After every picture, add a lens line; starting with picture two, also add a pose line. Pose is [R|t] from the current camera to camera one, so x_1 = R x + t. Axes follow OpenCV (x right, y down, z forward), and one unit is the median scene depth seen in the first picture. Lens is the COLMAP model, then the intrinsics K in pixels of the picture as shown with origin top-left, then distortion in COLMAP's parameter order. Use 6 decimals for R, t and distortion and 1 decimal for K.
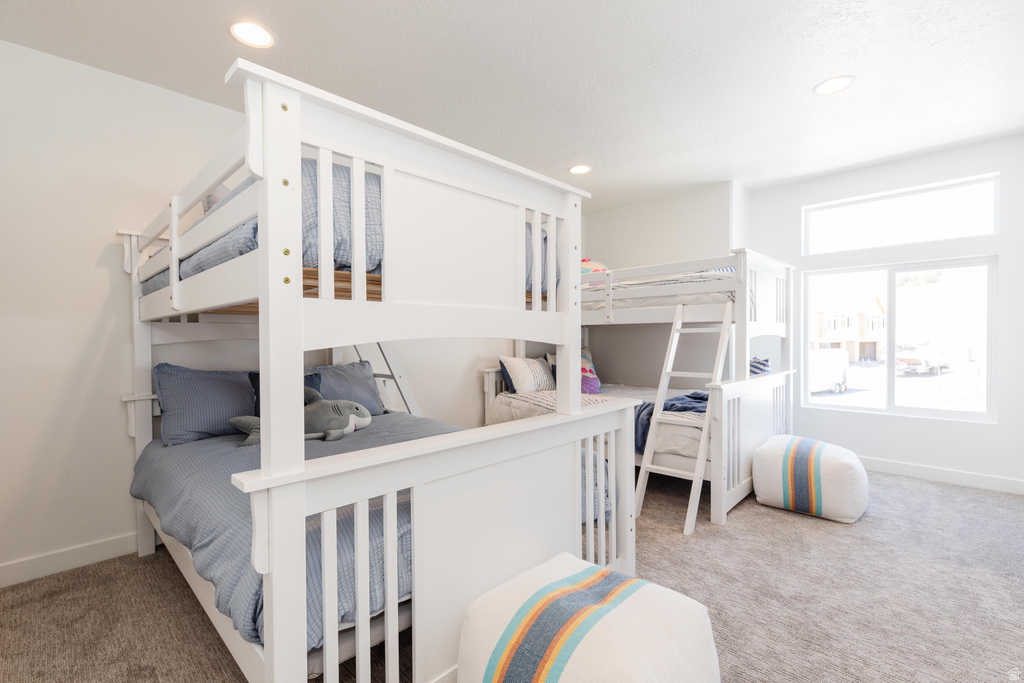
lens RADIAL K [[477.6, 0, 509.6], [0, 477.6, 343.5], [0, 0, 1]] dist [0.008582, -0.002241]
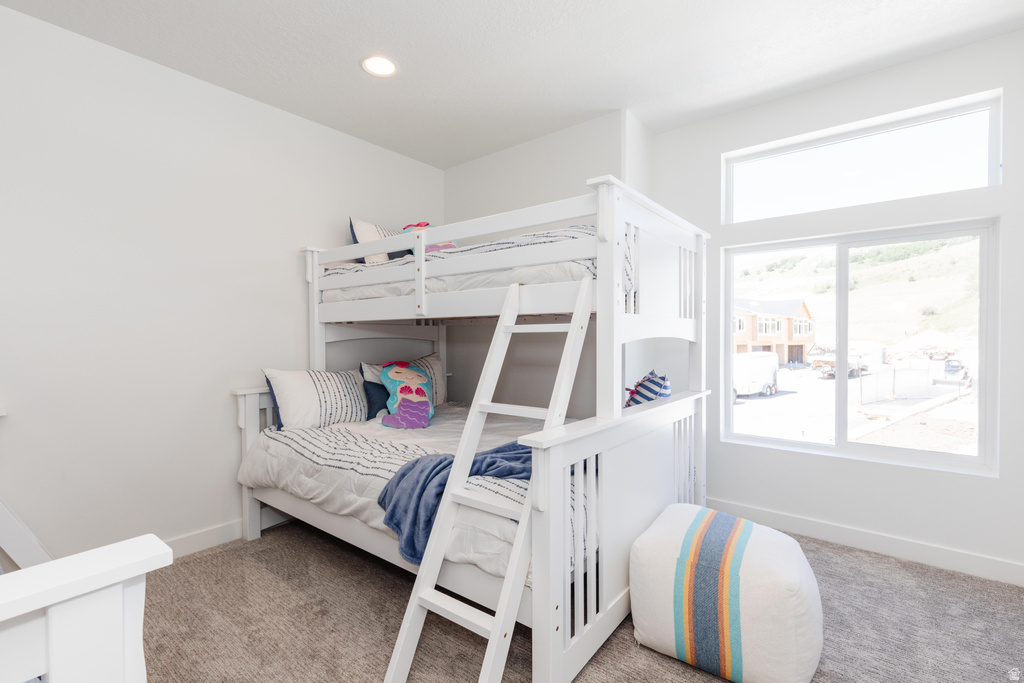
lens RADIAL K [[477.6, 0, 517.0], [0, 477.6, 342.3], [0, 0, 1]] dist [0.008582, -0.002241]
pose [[0.993218, 0.004860, 0.116169, 0.260807], [-0.004232, 0.999975, -0.005653, -0.006729], [-0.116193, 0.005123, 0.993213, 0.383472]]
